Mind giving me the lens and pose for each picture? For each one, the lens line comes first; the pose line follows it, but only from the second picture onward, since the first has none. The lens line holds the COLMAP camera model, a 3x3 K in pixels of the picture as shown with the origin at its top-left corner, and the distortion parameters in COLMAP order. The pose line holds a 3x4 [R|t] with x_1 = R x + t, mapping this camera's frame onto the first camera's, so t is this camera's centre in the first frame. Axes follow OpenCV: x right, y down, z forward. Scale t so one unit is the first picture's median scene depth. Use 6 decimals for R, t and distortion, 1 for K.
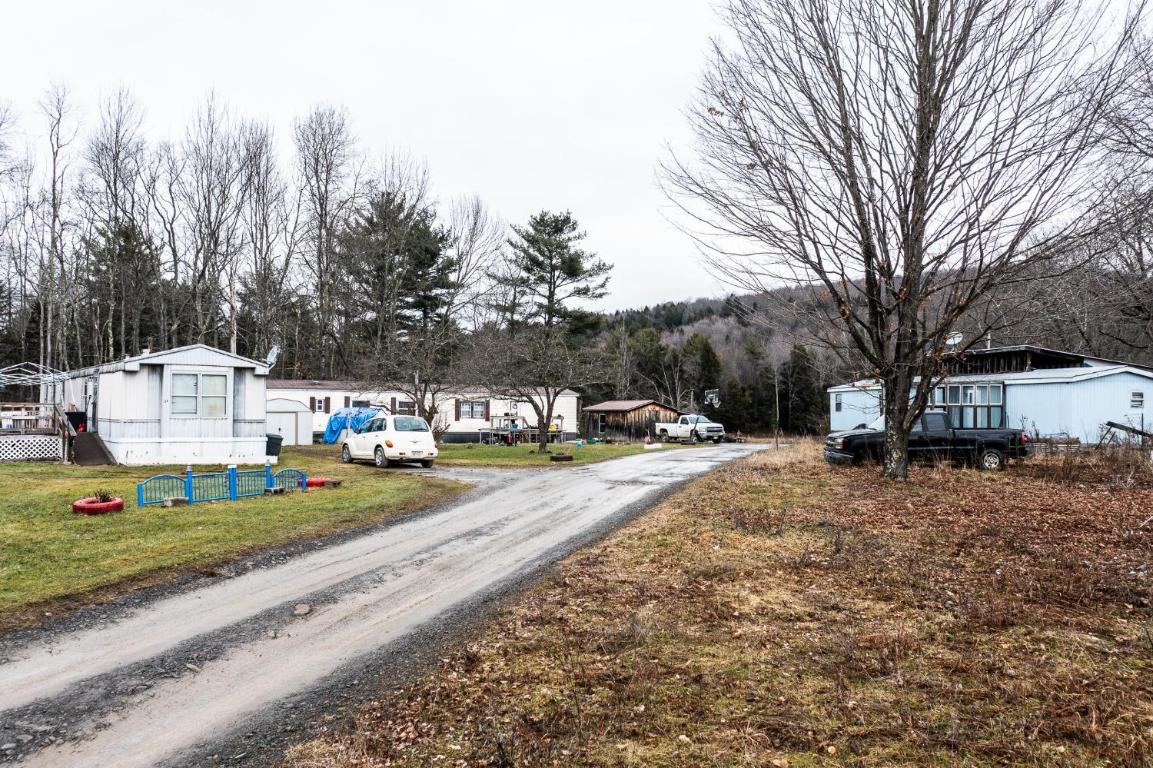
lens RADIAL K [[927.4, 0, 576.1], [0, 927.4, 382.5], [0, 0, 1]] dist [-0.004619, 0.009545]
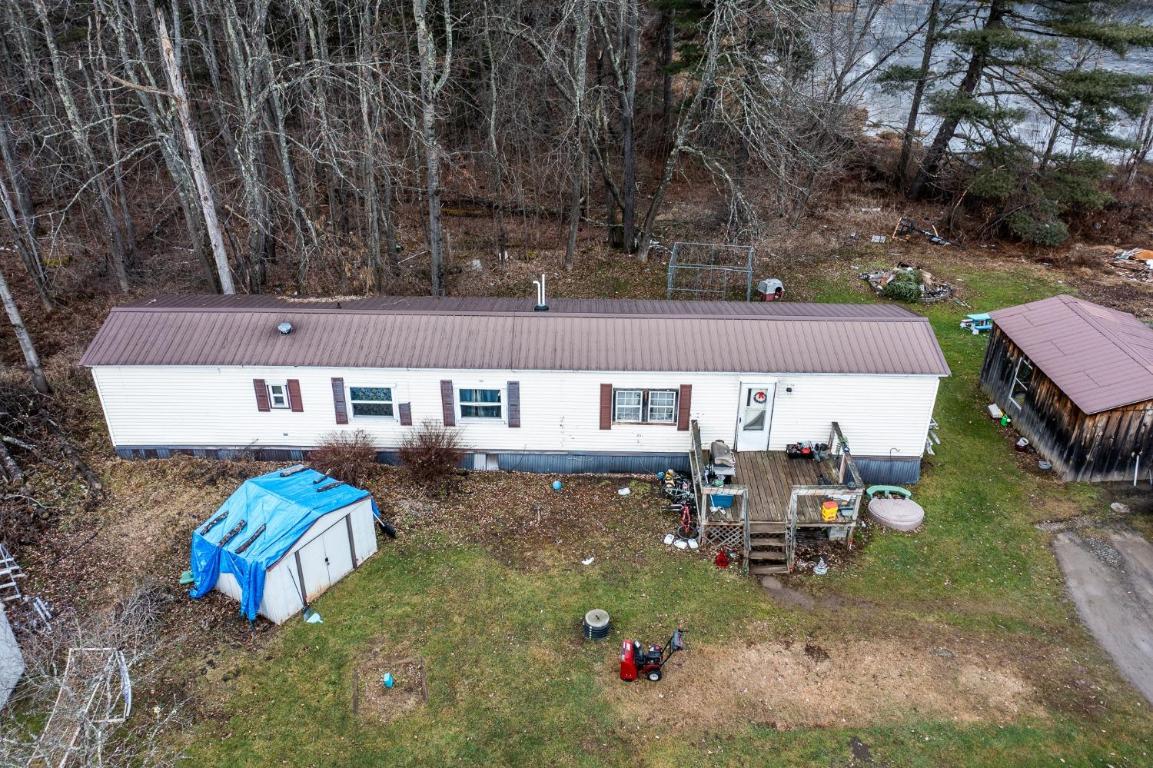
lens RADIAL K [[927.4, 0, 573.7], [0, 927.4, 380.6], [0, 0, 1]] dist [-0.004619, 0.009545]
pose [[0.877174, 0.230788, -0.421074, 0.030826], [0.018561, 0.859969, 0.510008, -0.191696], [0.479814, -0.455181, 0.750059, 0.687114]]
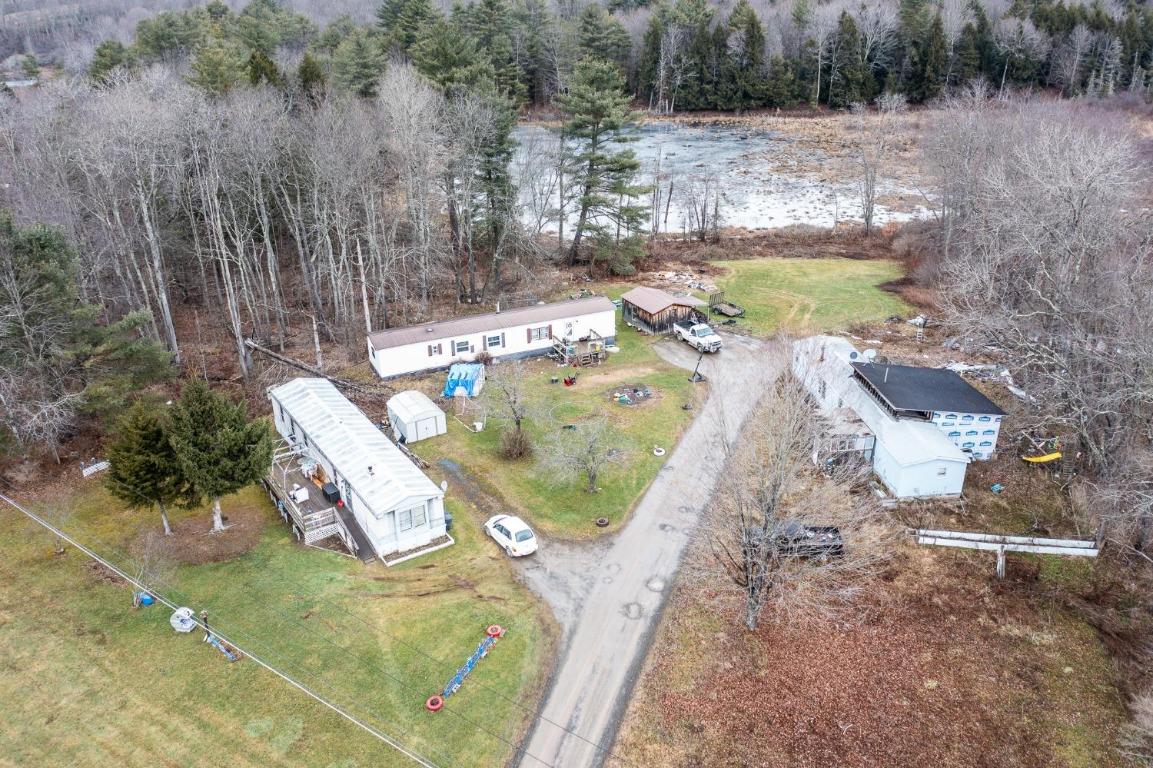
lens RADIAL K [[927.4, 0, 572.6], [0, 927.4, 386.0], [0, 0, 1]] dist [-0.004619, 0.009545]
pose [[0.998567, 0.002123, -0.053465, 0.012305], [0.021556, 0.898580, 0.438280, -0.511860], [0.048973, -0.438805, 0.897247, -0.281049]]
